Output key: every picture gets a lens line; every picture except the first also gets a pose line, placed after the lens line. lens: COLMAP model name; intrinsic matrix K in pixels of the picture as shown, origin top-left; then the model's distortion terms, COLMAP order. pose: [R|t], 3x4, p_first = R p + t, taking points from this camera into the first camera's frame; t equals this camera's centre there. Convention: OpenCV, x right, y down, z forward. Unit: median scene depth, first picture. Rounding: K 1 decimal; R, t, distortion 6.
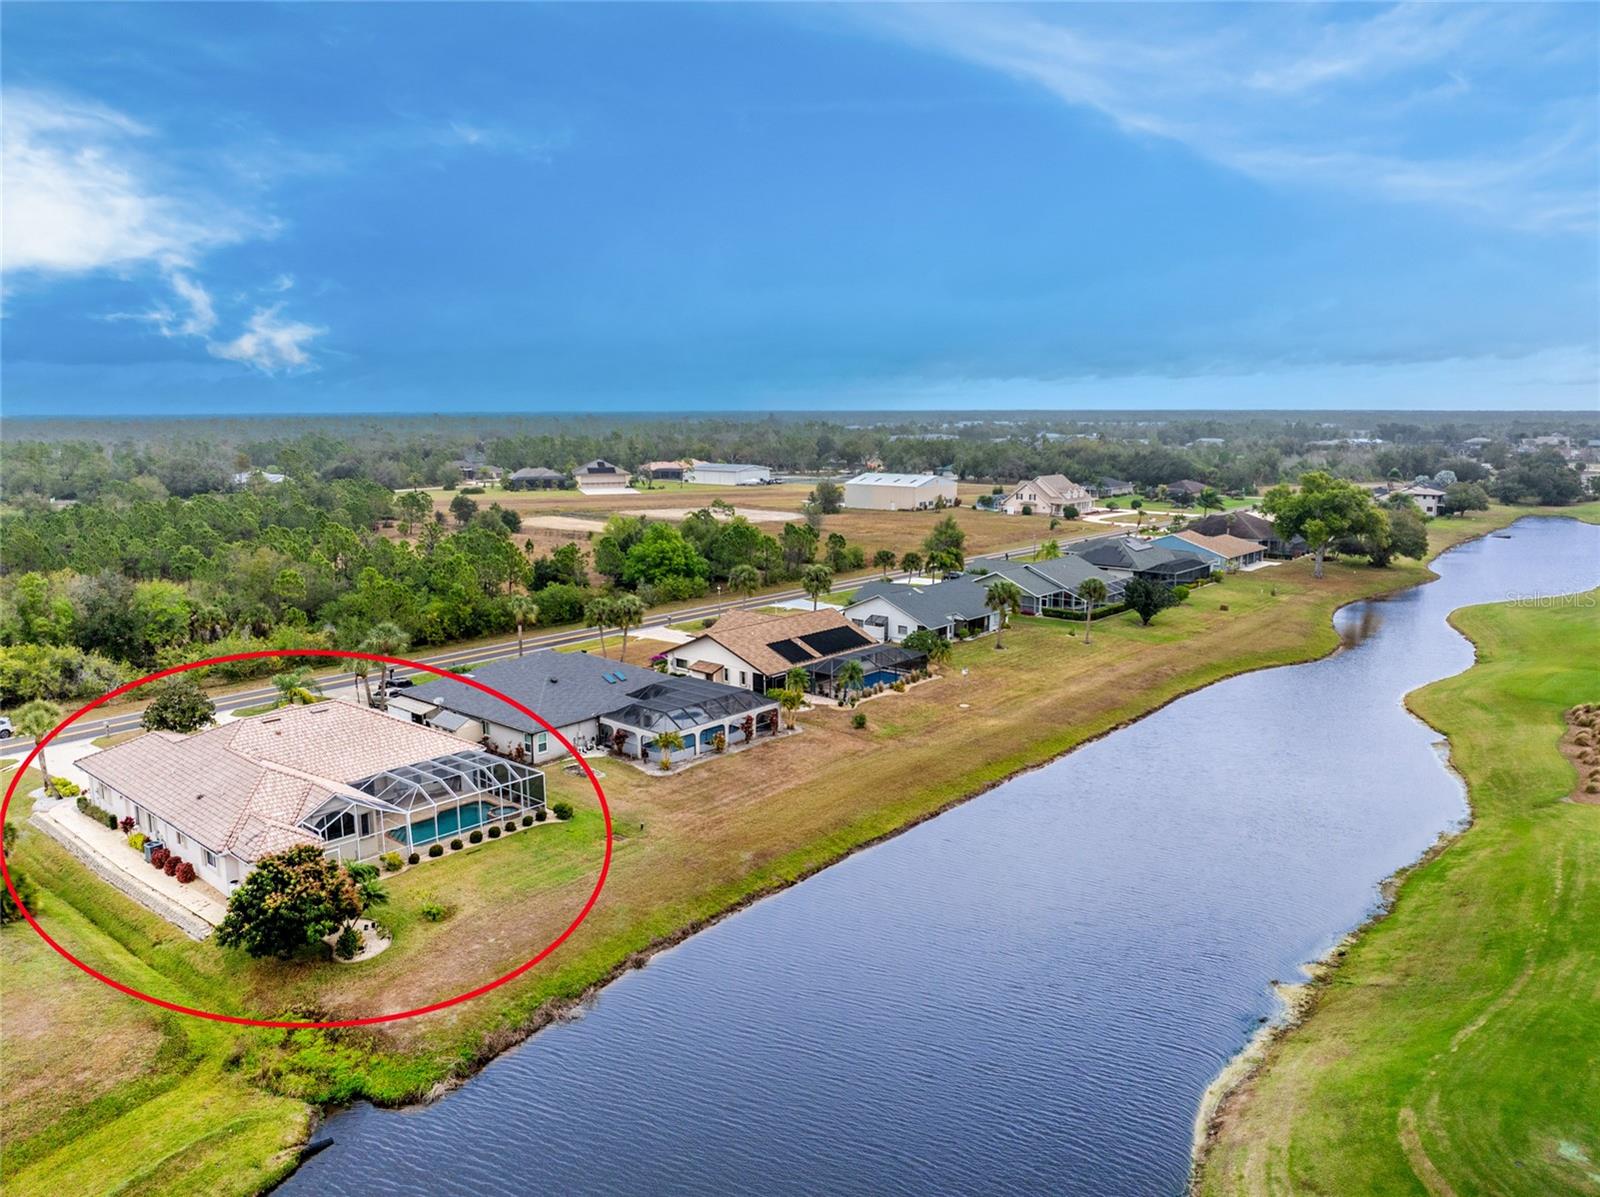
lens RADIAL K [[1114.0, 0, 800.0], [0, 1114.0, 598.5], [0, 0, 1]] dist [-0.031447, -0.007405]
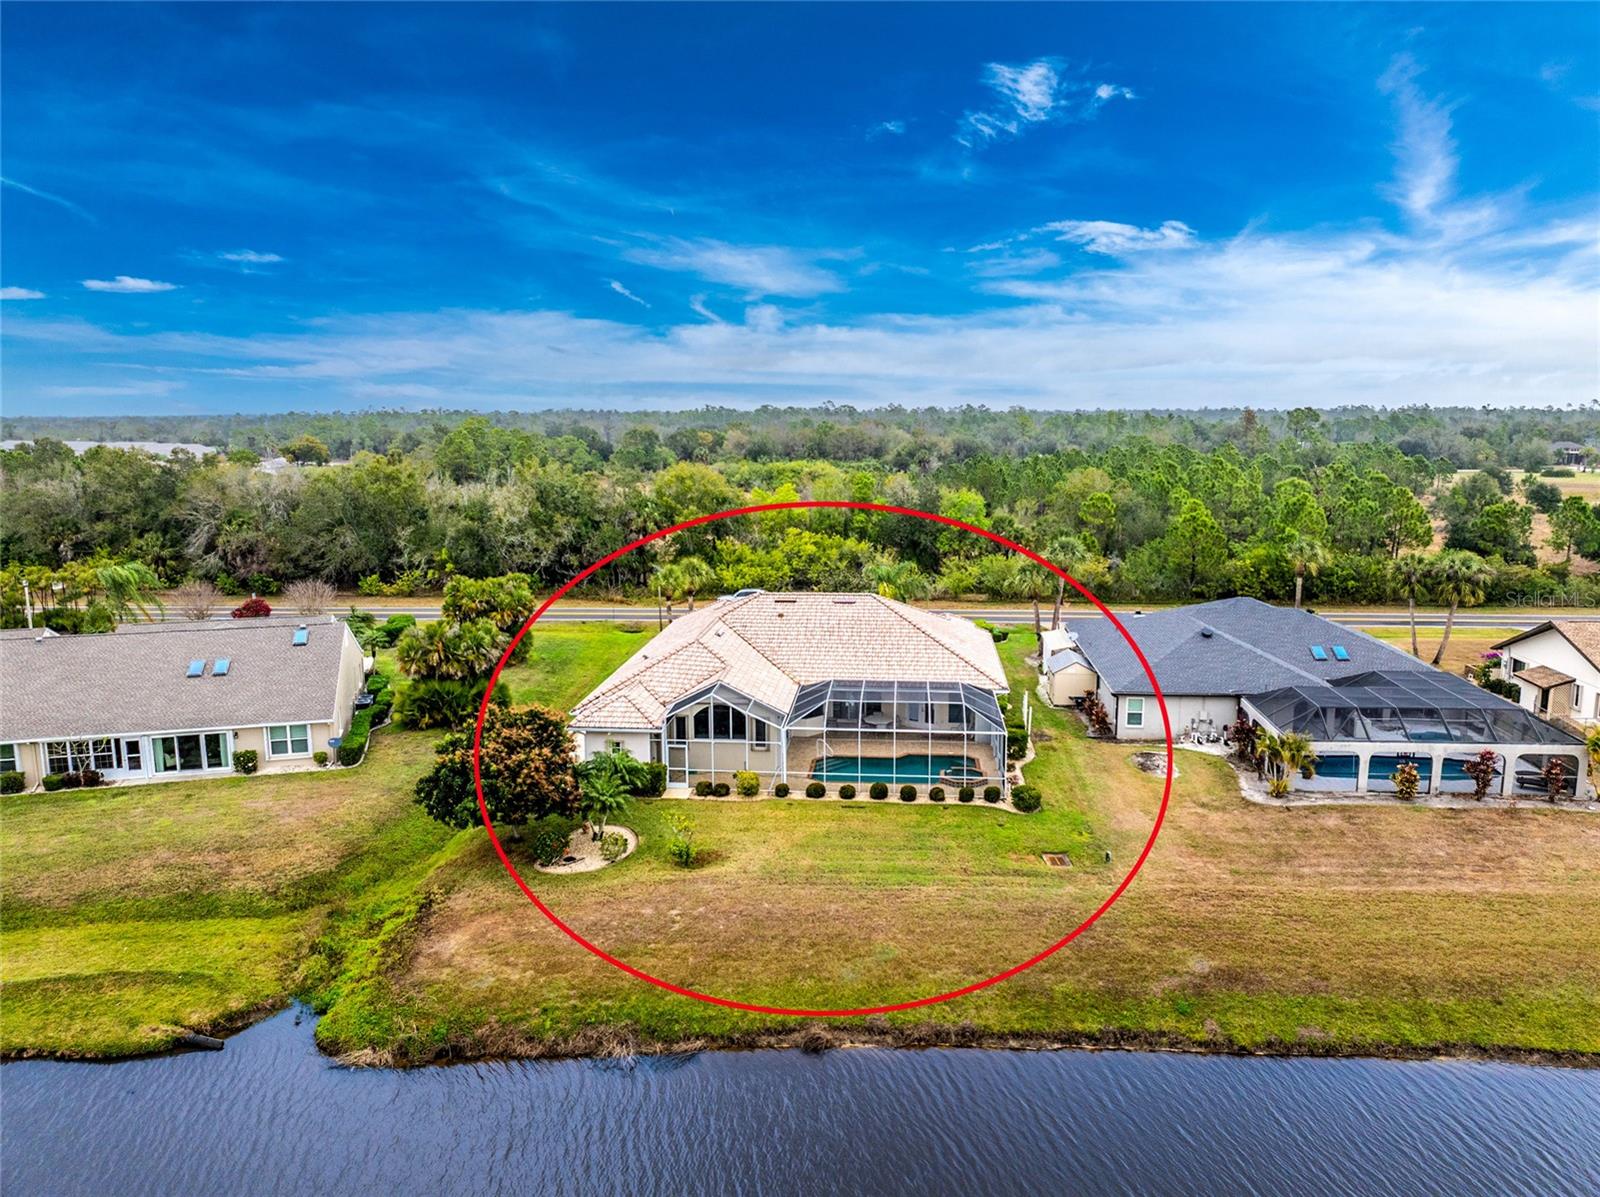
lens RADIAL K [[1114.0, 0, 800.0], [0, 1114.0, 598.5], [0, 0, 1]] dist [-0.031447, -0.007405]
pose [[0.581085, 0.135109, -0.802550, 0.219189], [-0.130364, 0.988842, 0.072082, 0.043782], [0.803334, 0.062738, 0.592215, 0.488586]]
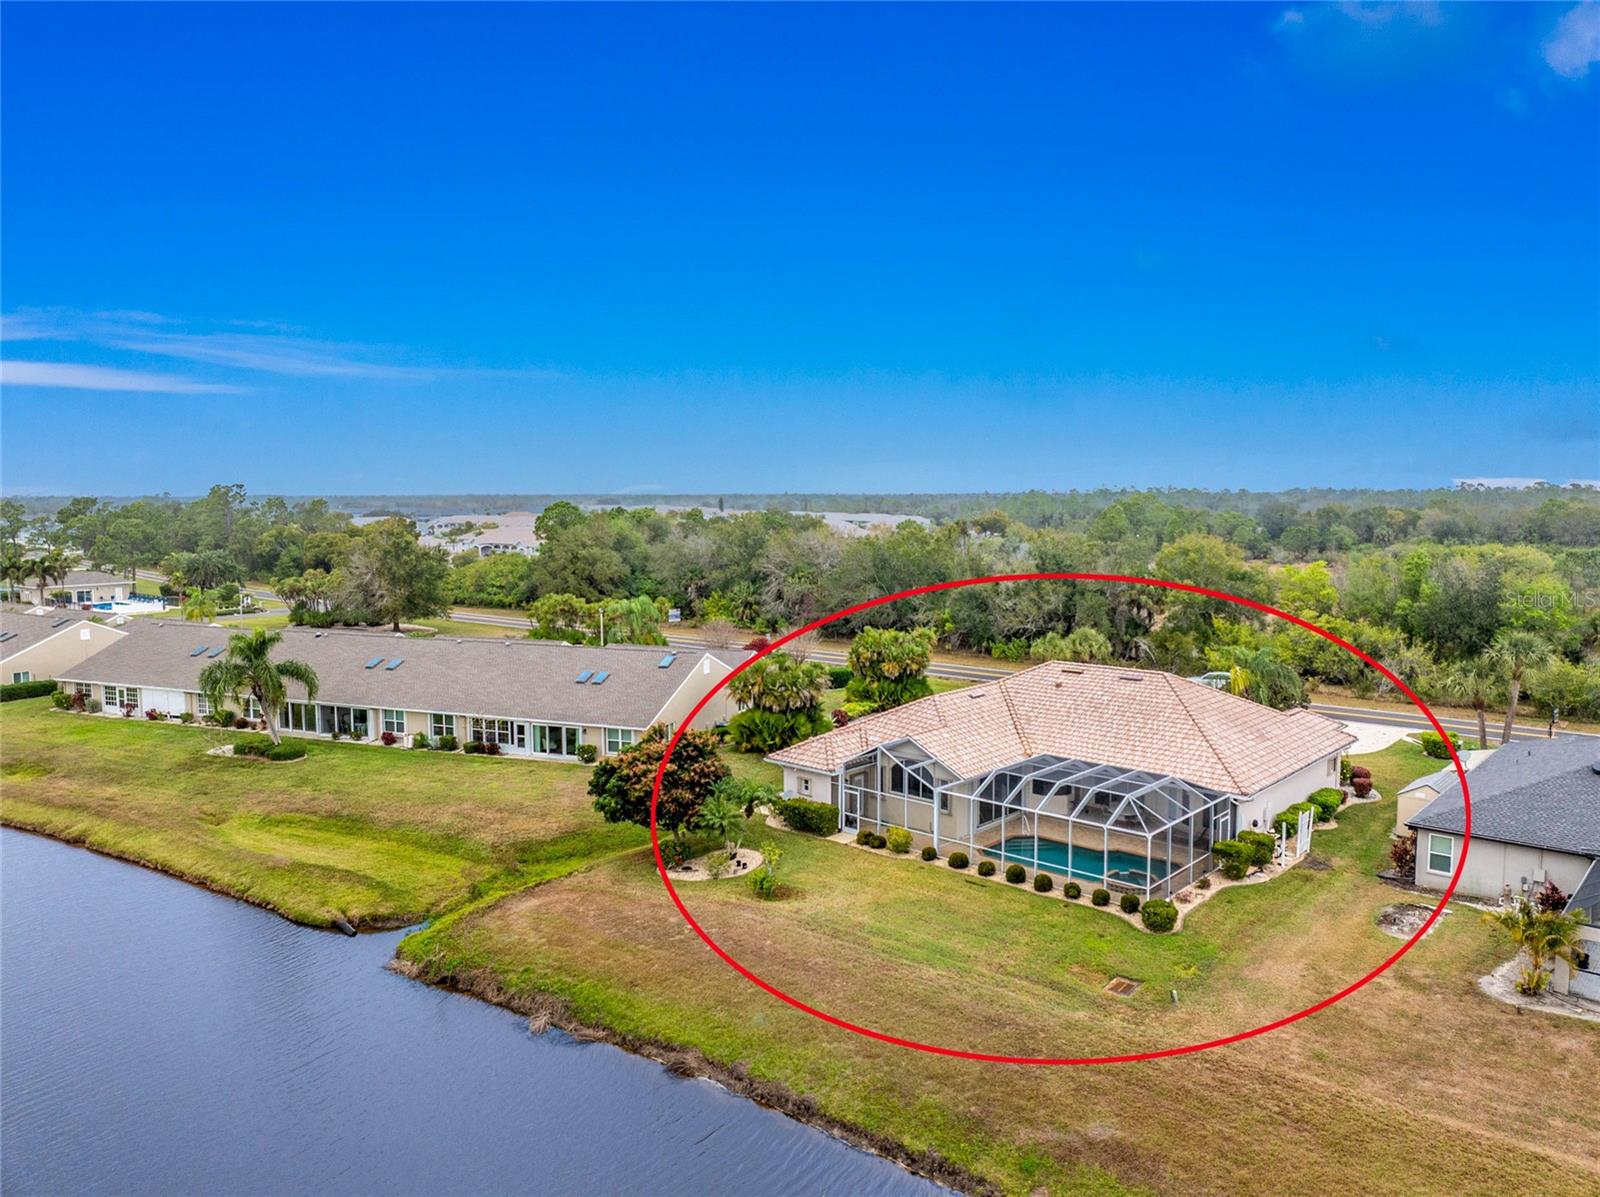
lens RADIAL K [[1122.0, 0, 825.7], [0, 1122.0, 597.2], [0, 0, 1]] dist [-0.024952, -0.002841]
pose [[-0.023290, 0.092991, -0.995394, 0.329978], [-0.157088, 0.982956, 0.095505, 0.007365], [0.987310, 0.158589, -0.008286, 0.801114]]
